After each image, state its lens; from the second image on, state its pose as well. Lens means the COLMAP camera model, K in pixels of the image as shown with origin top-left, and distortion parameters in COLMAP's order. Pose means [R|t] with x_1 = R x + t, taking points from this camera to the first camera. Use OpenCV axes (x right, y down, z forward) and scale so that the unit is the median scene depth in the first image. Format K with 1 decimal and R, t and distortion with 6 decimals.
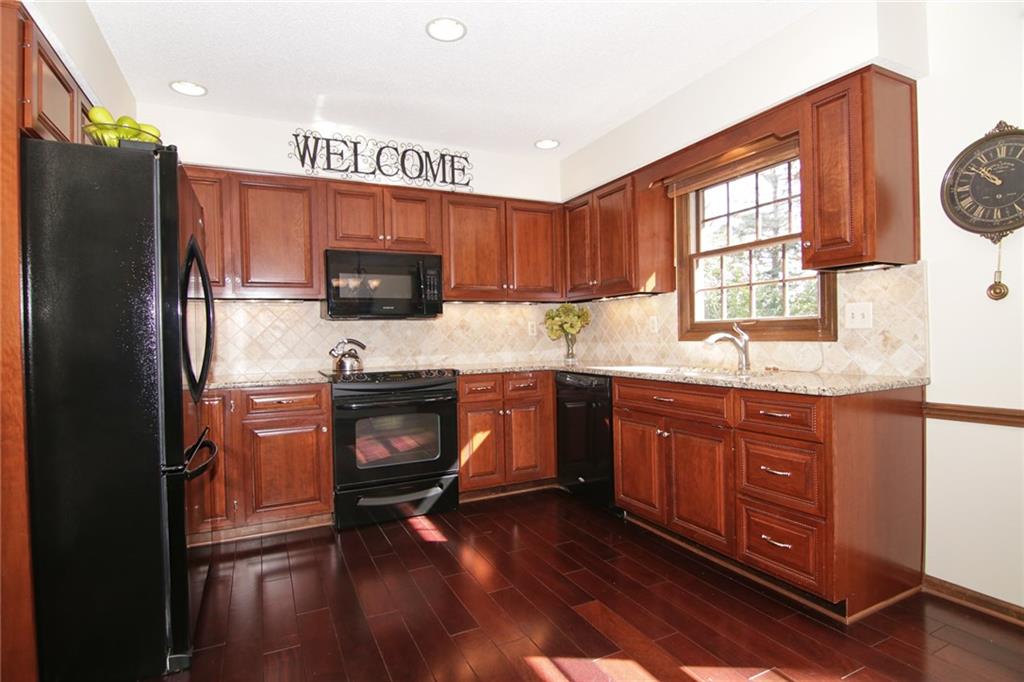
lens RADIAL K [[521.4, 0, 505.3], [0, 521.4, 339.0], [0, 0, 1]] dist [-0.008953, -0.005648]
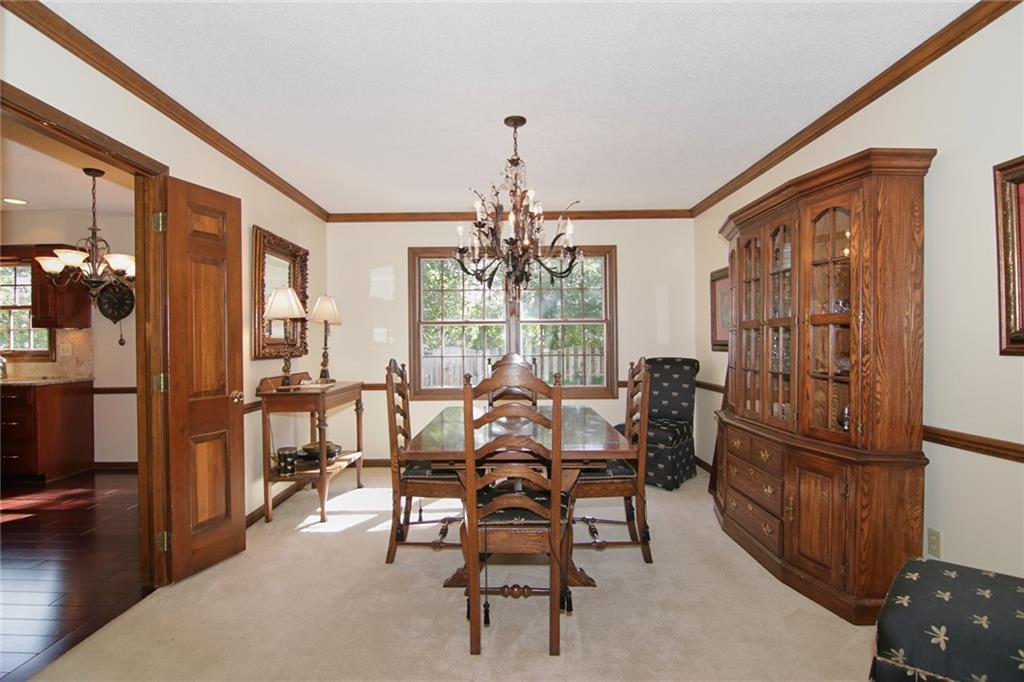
lens RADIAL K [[521.4, 0, 507.9], [0, 521.4, 348.9], [0, 0, 1]] dist [-0.008953, -0.005648]
pose [[0.444373, 0.013263, 0.895743, -0.155653], [0.005075, 0.999837, -0.017322, -0.001212], [-0.895827, 0.012243, 0.444234, -0.591275]]
